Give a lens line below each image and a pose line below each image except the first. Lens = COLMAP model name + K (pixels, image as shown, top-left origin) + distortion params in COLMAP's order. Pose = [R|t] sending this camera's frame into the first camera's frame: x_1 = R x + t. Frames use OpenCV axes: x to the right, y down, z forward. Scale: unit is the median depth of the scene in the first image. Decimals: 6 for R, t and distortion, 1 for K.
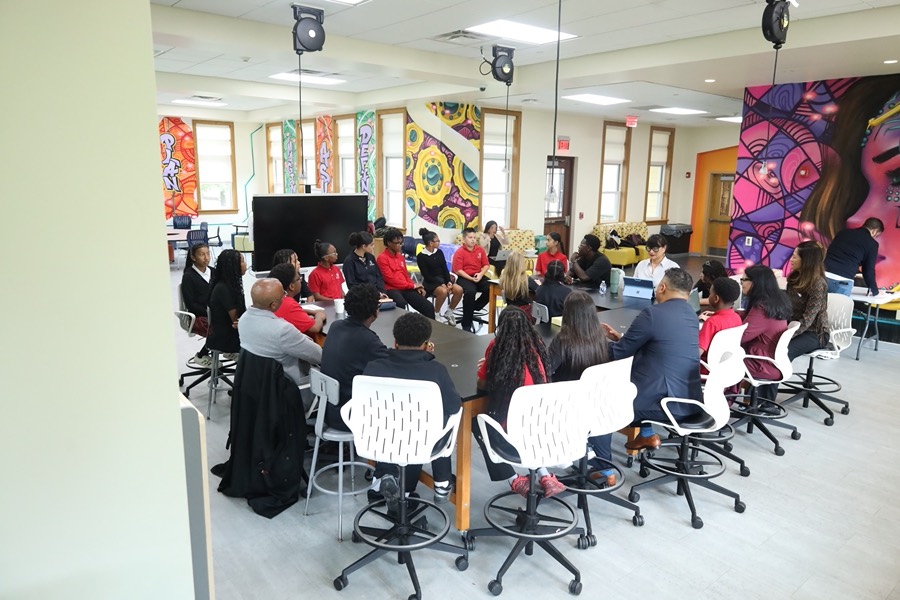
lens RADIAL K [[623.6, 0, 455.1], [0, 623.6, 296.8], [0, 0, 1]] dist [-0.002026, 0.000086]
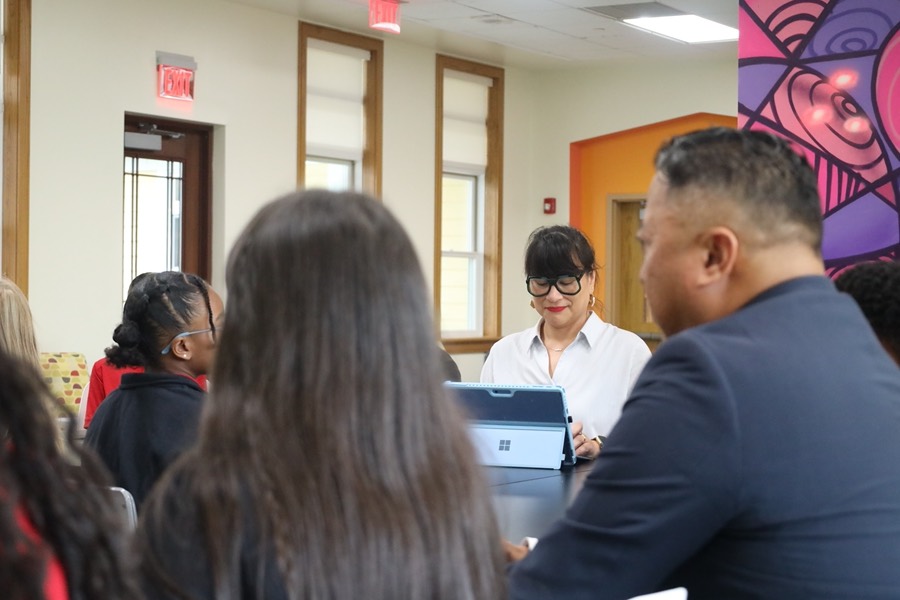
lens RADIAL K [[1758.5, 0, 451.9], [0, 1758.5, 300.6], [0, 0, 1]] dist [-0.056964, 0.000000]
pose [[0.949348, -0.008593, 0.314109, 0.032529], [0.067846, 0.981653, -0.178199, 0.026810], [-0.306814, 0.190484, 0.932513, 0.182389]]
